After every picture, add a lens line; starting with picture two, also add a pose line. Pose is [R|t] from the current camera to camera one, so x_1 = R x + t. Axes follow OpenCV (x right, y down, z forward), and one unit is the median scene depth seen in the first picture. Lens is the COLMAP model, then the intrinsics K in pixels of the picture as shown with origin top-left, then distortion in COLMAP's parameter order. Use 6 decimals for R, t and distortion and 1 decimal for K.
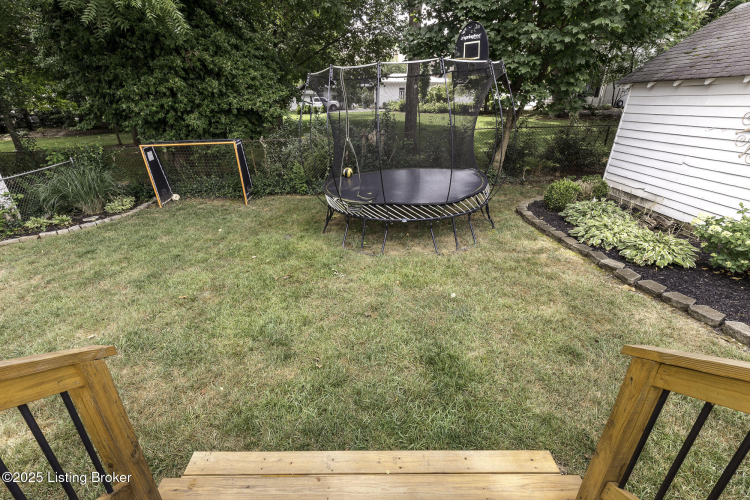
lens RADIAL K [[338.3, 0, 375.5], [0, 338.3, 248.7], [0, 0, 1]] dist [0.005003, 0.000470]
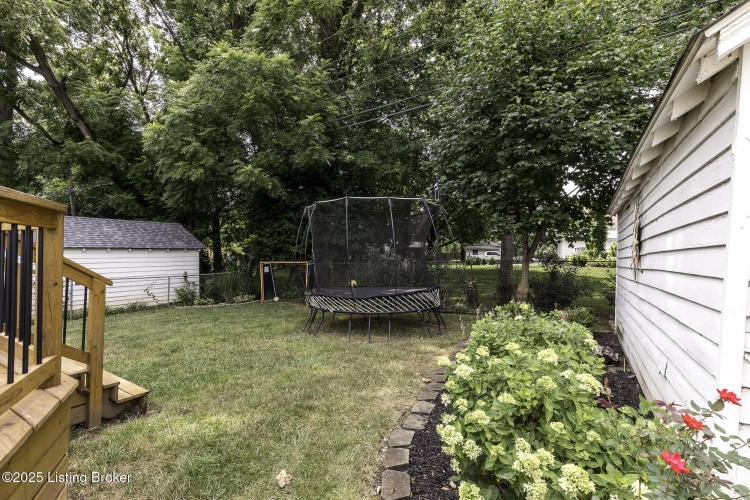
lens RADIAL K [[338.3, 0, 367.8], [0, 338.3, 251.4], [0, 0, 1]] dist [0.005003, 0.000470]
pose [[0.857656, 0.023456, -0.513689, 0.547010], [-0.230606, 0.910420, -0.343449, 0.077574], [0.459617, 0.413020, 0.786236, -0.031540]]
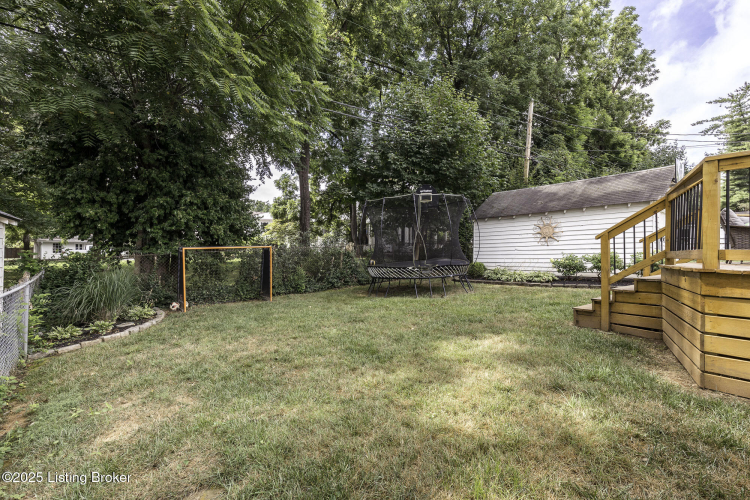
lens RADIAL K [[338.3, 0, 373.2], [0, 338.3, 250.1], [0, 0, 1]] dist [0.005003, 0.000470]
pose [[0.817069, -0.004282, 0.576524, -0.872854], [0.238188, 0.913152, -0.330787, 0.201393], [-0.525037, 0.407597, 0.747128, -0.121419]]
